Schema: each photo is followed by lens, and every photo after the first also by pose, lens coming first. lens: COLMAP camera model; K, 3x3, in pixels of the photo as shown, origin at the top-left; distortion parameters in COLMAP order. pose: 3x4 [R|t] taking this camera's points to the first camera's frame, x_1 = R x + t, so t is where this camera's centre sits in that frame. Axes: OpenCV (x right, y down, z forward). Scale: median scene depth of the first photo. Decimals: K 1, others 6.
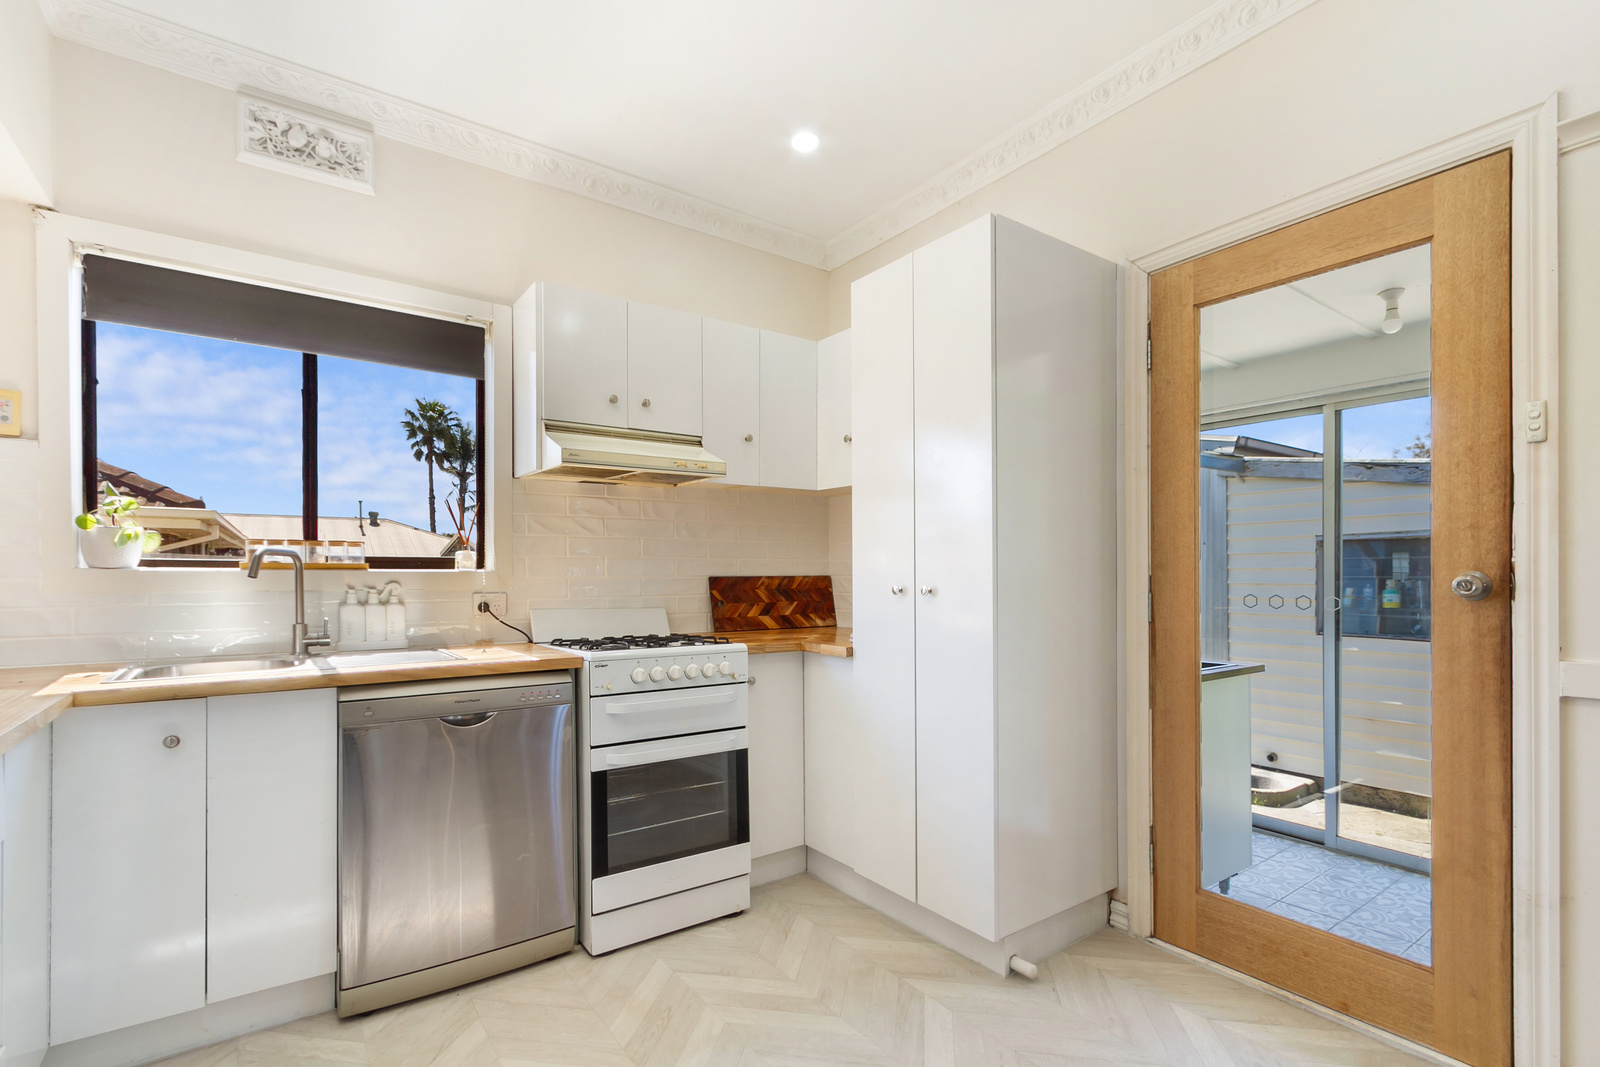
lens RADIAL K [[740.7, 0, 797.2], [0, 740.7, 576.3], [0, 0, 1]] dist [0.002286, -0.000445]
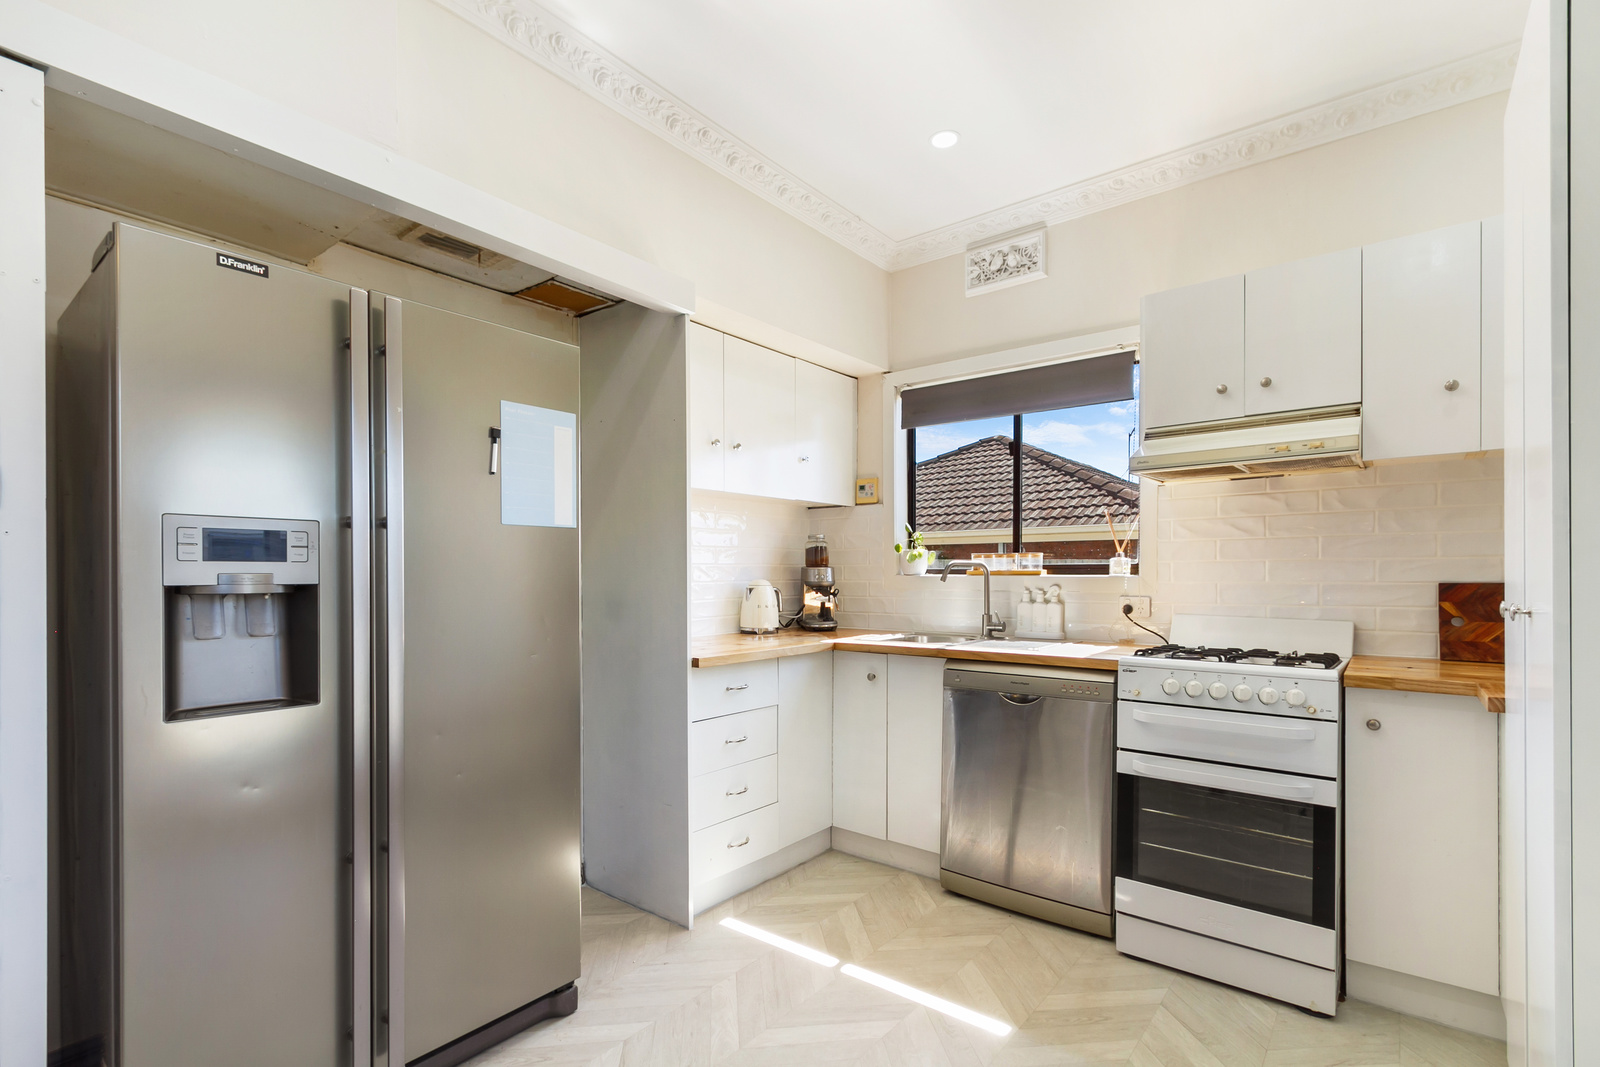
lens RADIAL K [[740.7, 0, 800.2], [0, 740.7, 576.0], [0, 0, 1]] dist [0.002286, -0.000445]
pose [[0.270463, 0.001298, -0.962730, 0.540589], [-0.000455, 0.999999, 0.001221, -0.009150], [0.962730, 0.000108, 0.270463, 0.268351]]
